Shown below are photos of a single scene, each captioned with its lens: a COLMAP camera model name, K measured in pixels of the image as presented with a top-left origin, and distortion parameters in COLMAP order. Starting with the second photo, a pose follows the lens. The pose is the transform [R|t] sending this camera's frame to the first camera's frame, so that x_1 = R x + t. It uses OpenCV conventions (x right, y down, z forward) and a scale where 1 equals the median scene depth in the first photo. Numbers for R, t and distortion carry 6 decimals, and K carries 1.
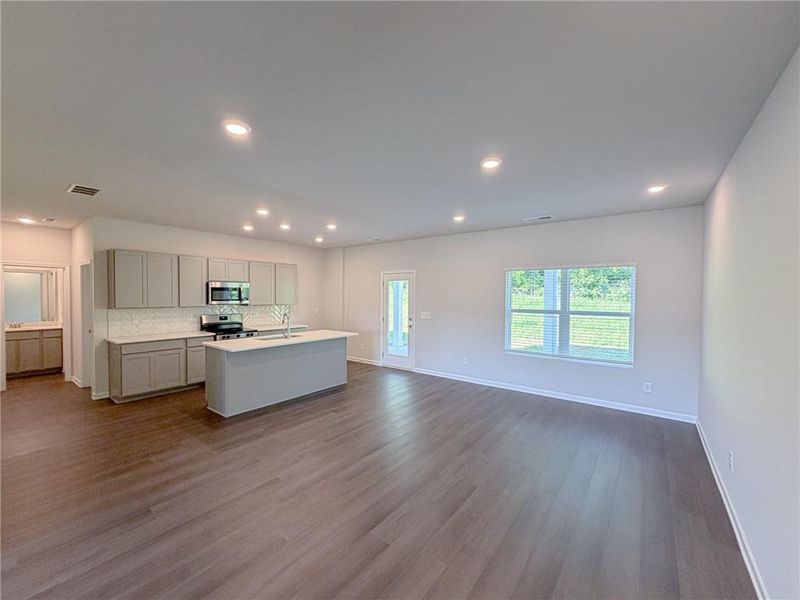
lens RADIAL K [[333.0, 0, 395.4], [0, 333.0, 299.9], [0, 0, 1]] dist [-0.004849, 0.000078]
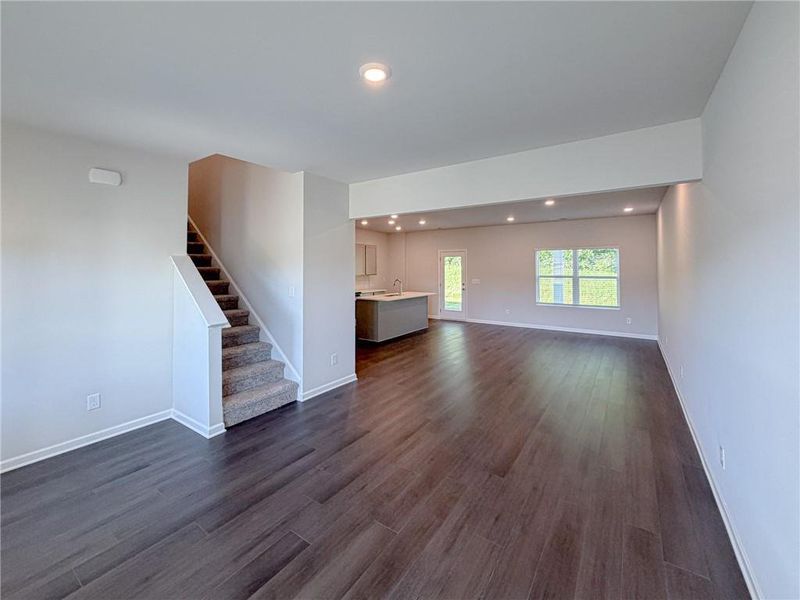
lens RADIAL K [[336.3, 0, 389.9], [0, 336.3, 257.9], [0, 0, 1]] dist [-0.005161, -0.000487]
pose [[0.999547, -0.007598, 0.029113, -0.377988], [0.008939, 0.998892, -0.046215, 0.011935], [-0.028730, 0.046455, 0.998507, -0.512979]]
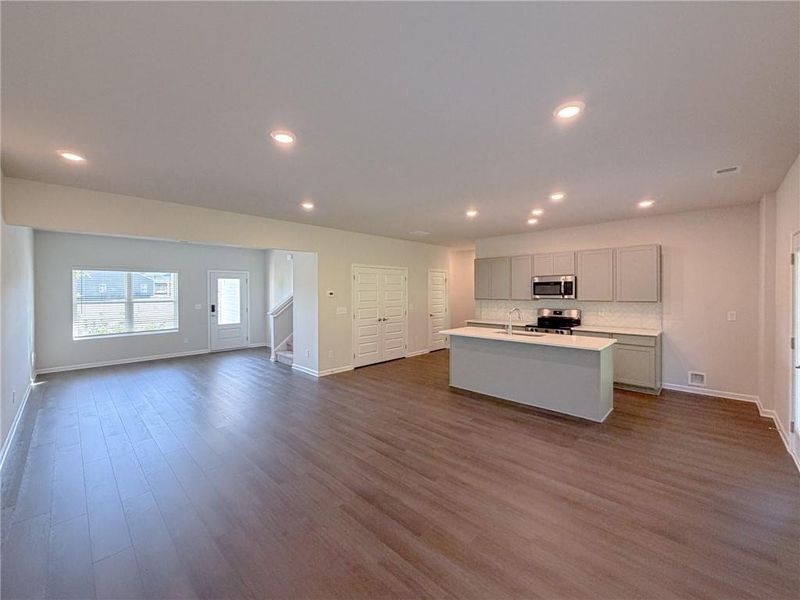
lens RADIAL K [[333.0, 0, 403.8], [0, 333.0, 296.8], [0, 0, 1]] dist [-0.004849, 0.000078]
pose [[-0.124777, 0.017001, -0.992039, 0.583511], [-0.012663, 0.999744, 0.018726, -0.005648], [0.992104, 0.014899, -0.124529, 0.740910]]
